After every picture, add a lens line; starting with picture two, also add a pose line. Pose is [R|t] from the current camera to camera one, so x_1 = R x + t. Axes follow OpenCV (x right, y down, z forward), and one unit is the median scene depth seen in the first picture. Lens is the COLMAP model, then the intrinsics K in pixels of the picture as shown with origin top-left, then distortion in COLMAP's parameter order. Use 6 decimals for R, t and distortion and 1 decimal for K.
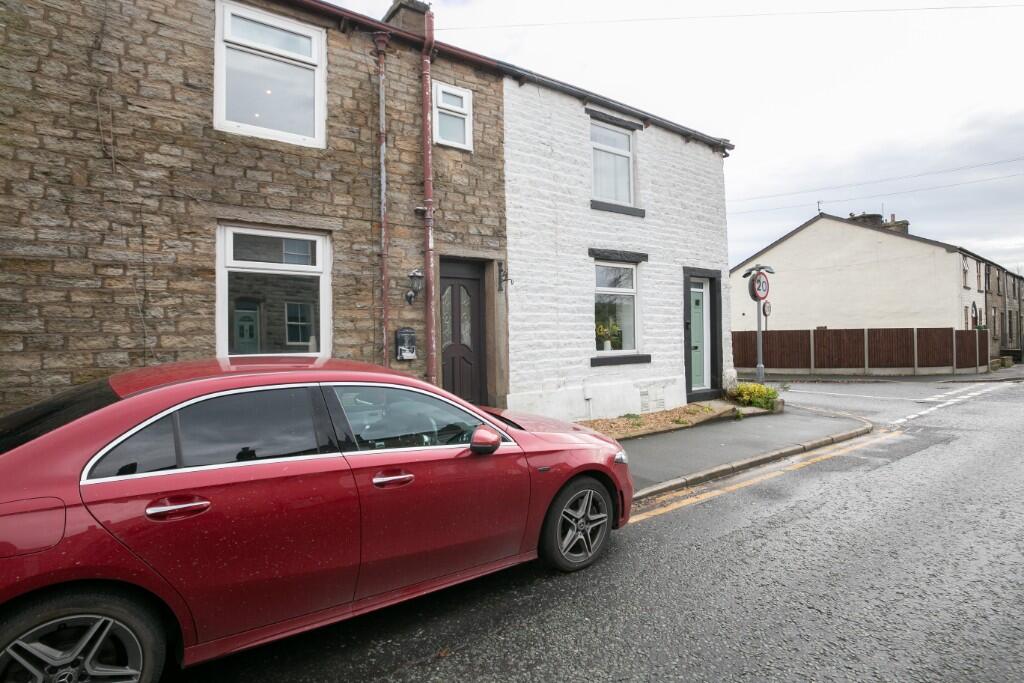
lens RADIAL K [[518.3, 0, 513.5], [0, 518.3, 325.4], [0, 0, 1]] dist [-0.015827, -0.006692]
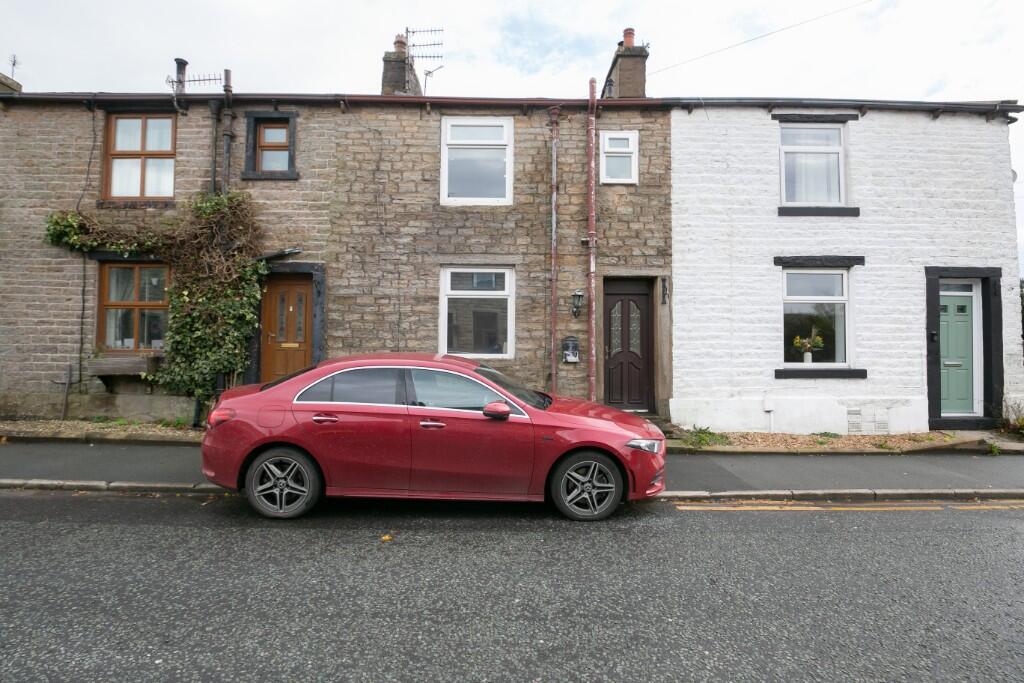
lens RADIAL K [[518.3, 0, 513.5], [0, 518.3, 325.4], [0, 0, 1]] dist [-0.015827, -0.006692]
pose [[0.814546, -0.004619, -0.580081, 0.416336], [-0.006590, 0.999830, -0.017216, -0.000070], [0.580062, 0.017846, 0.814377, -0.101552]]
